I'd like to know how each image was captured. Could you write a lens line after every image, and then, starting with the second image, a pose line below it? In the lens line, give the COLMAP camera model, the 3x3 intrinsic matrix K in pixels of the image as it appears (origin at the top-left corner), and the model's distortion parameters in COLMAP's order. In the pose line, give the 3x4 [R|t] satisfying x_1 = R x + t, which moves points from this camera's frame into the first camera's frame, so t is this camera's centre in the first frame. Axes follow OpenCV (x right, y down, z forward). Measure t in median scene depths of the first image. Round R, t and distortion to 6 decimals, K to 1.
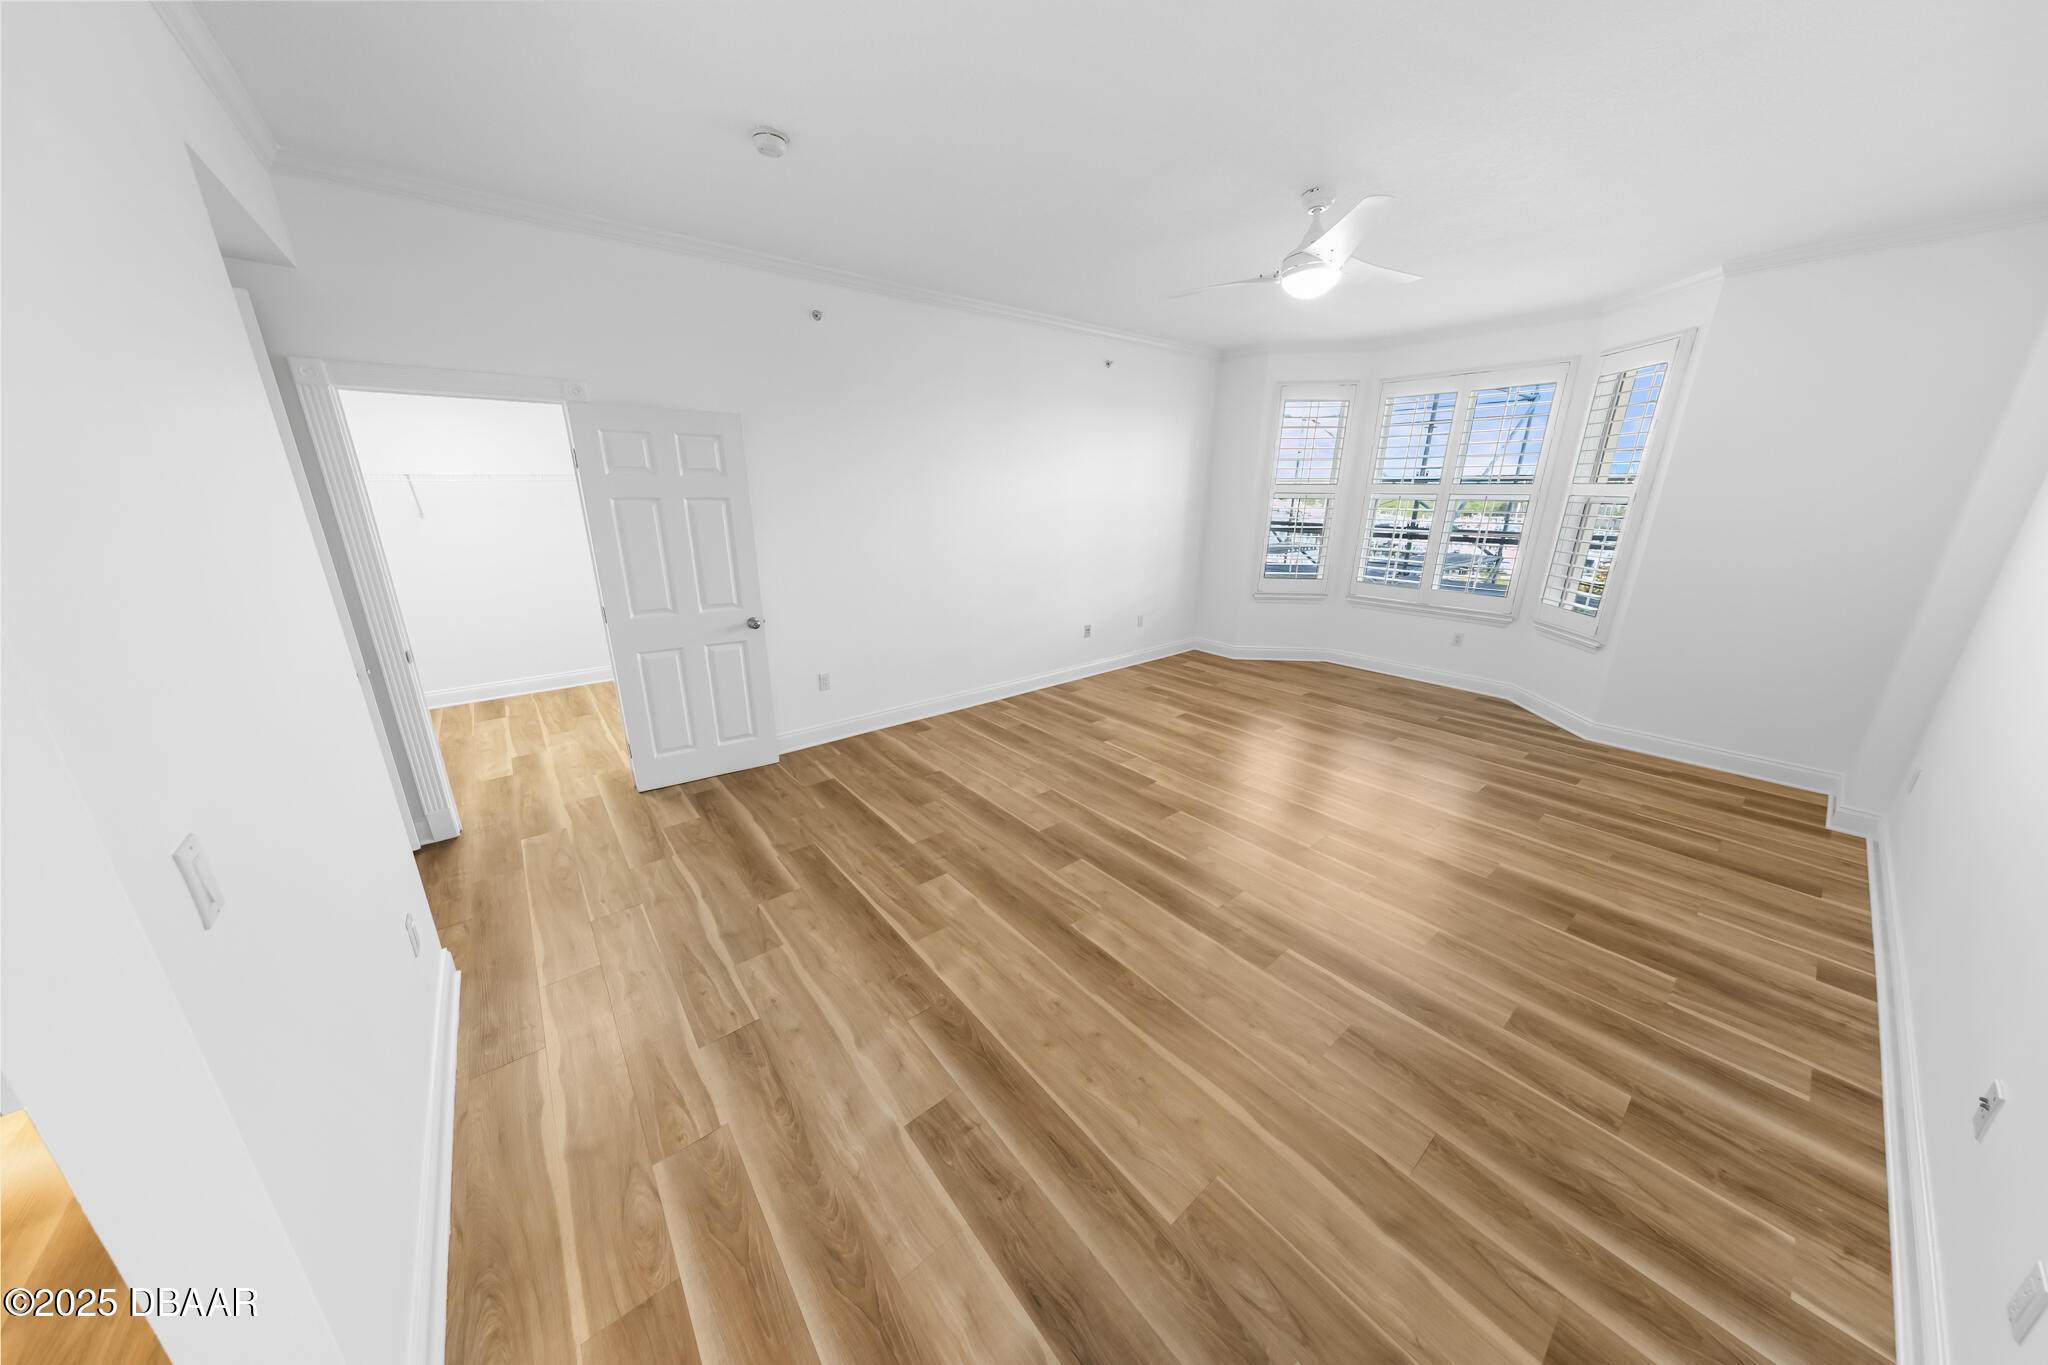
lens RADIAL K [[639.7, 0, 1019.1], [0, 639.7, 679.3], [0, 0, 1]] dist [0.010429, -0.001533]
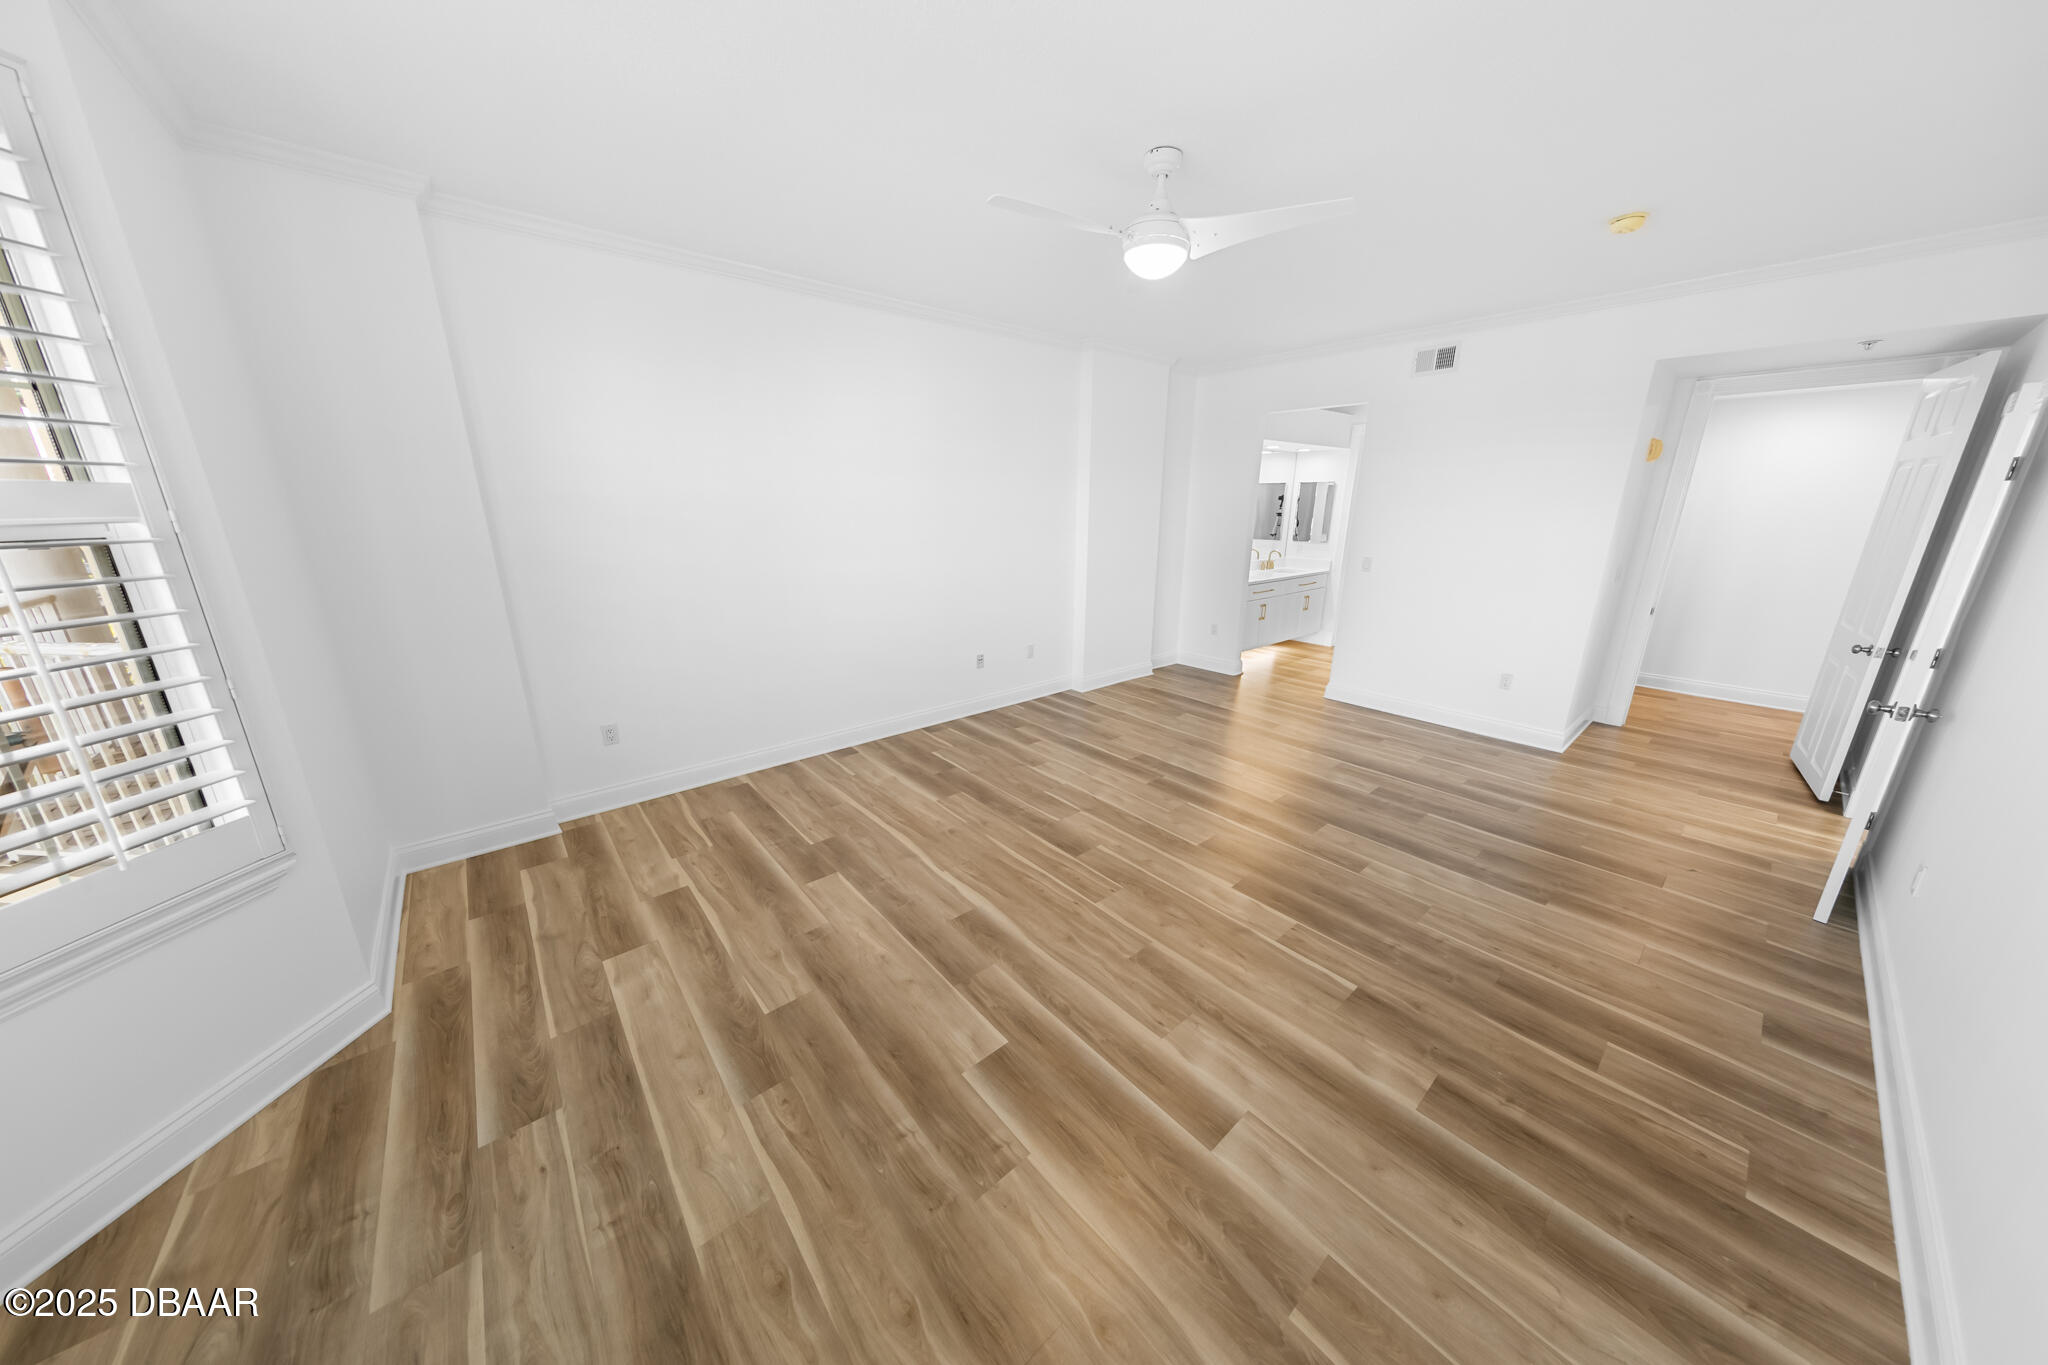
lens RADIAL K [[639.7, 0, 1019.1], [0, 639.7, 679.3], [0, 0, 1]] dist [0.010429, -0.001533]
pose [[-0.999667, -0.000915, -0.025784, 0.612523], [-0.014742, 0.840418, 0.541738, -0.570799], [0.021174, 0.541938, -0.840152, 1.885708]]
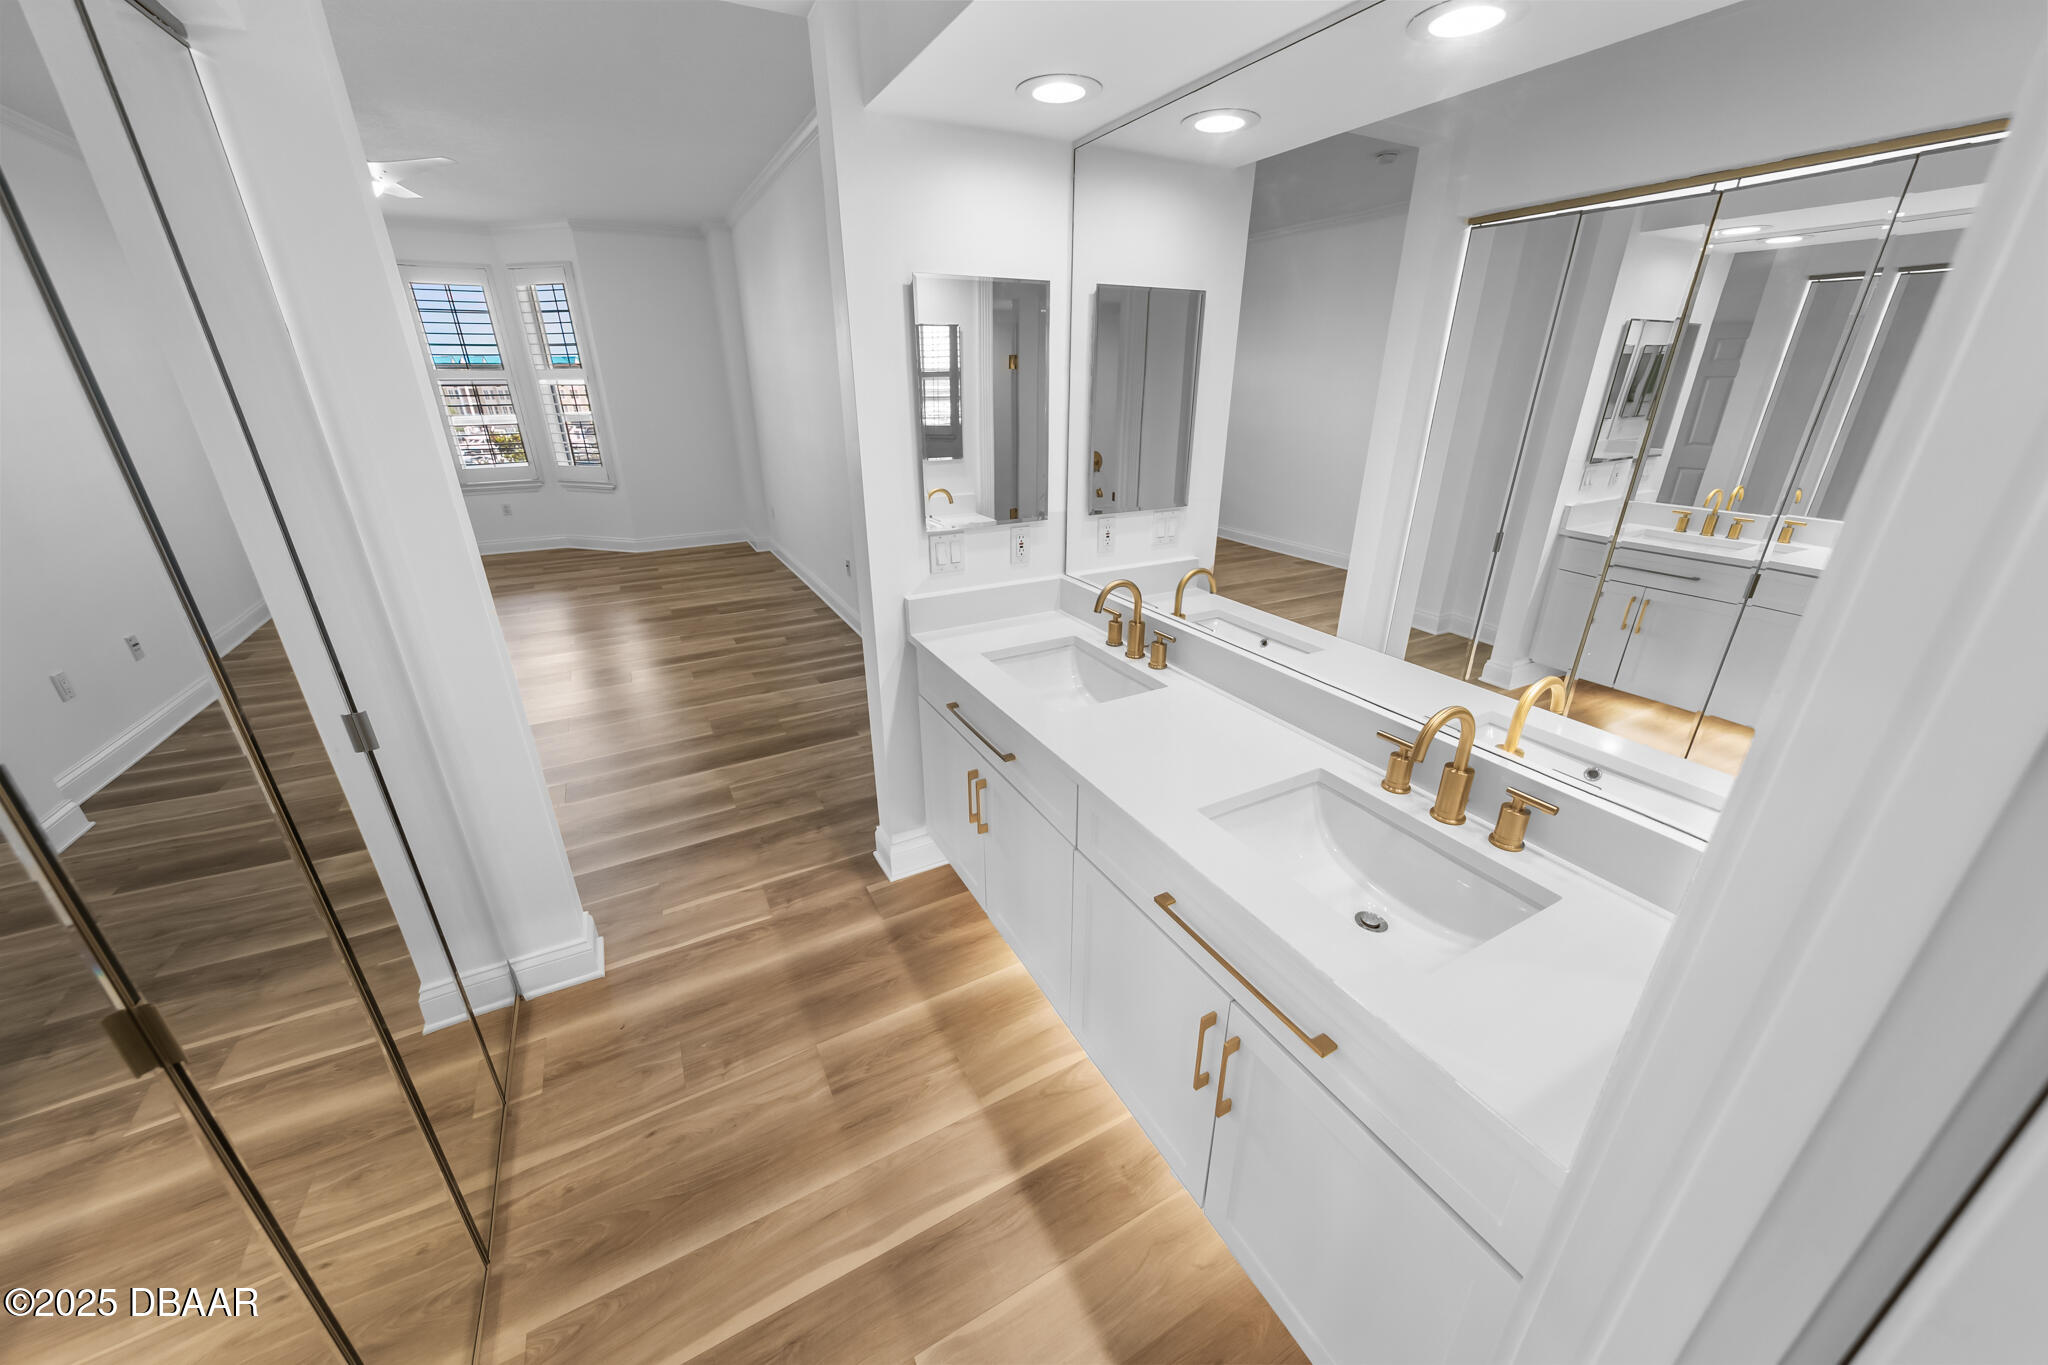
lens RADIAL K [[733.2, 0, 1024.0], [0, 733.2, 682.5], [0, 0, 1]] dist [0.000255, -0.000074]
pose [[0.184380, -0.383981, 0.904744, -0.828475], [0.293322, 0.900075, 0.322222, 0.118615], [-0.938065, 0.205970, 0.278586, -0.316749]]
